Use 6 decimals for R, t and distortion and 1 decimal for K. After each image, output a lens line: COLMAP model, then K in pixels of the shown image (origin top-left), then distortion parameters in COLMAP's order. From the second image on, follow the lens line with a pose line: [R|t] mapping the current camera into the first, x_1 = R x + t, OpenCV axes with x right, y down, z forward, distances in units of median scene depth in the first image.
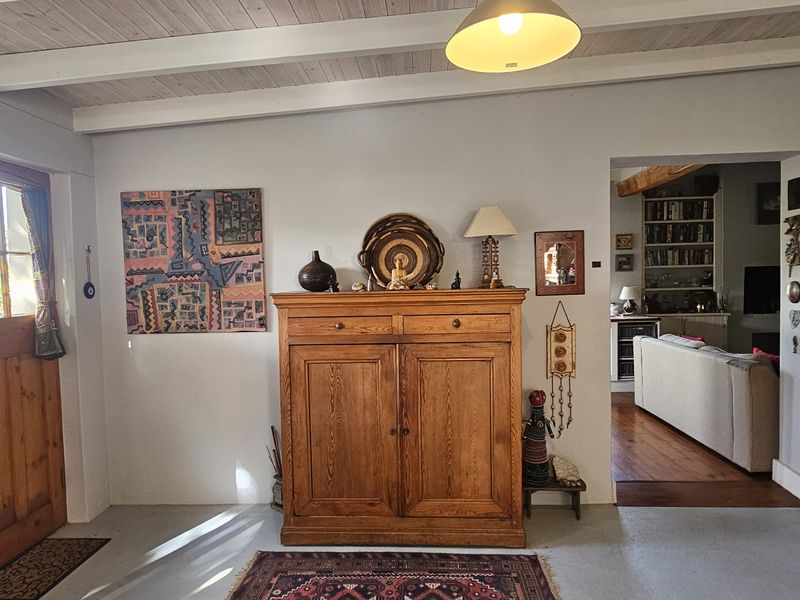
lens RADIAL K [[522.6, 0, 394.9], [0, 522.6, 303.1], [0, 0, 1]] dist [0.001741, -0.000209]
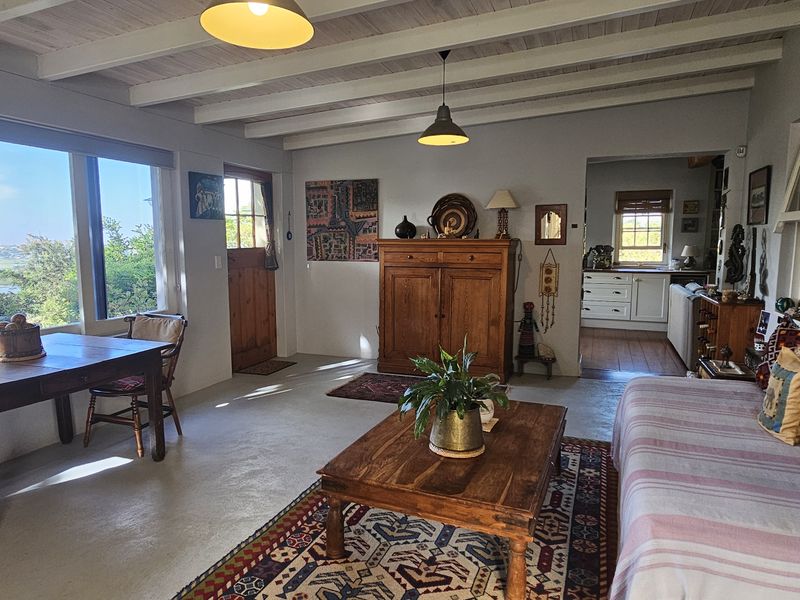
lens RADIAL K [[522.6, 0, 394.9], [0, 522.6, 303.1], [0, 0, 1]] dist [0.001741, -0.000209]
pose [[0.952202, 0.060135, -0.299493, 0.350185], [-0.035981, 0.995686, 0.085524, 0.042454], [0.303344, -0.070660, 0.950258, -0.679396]]
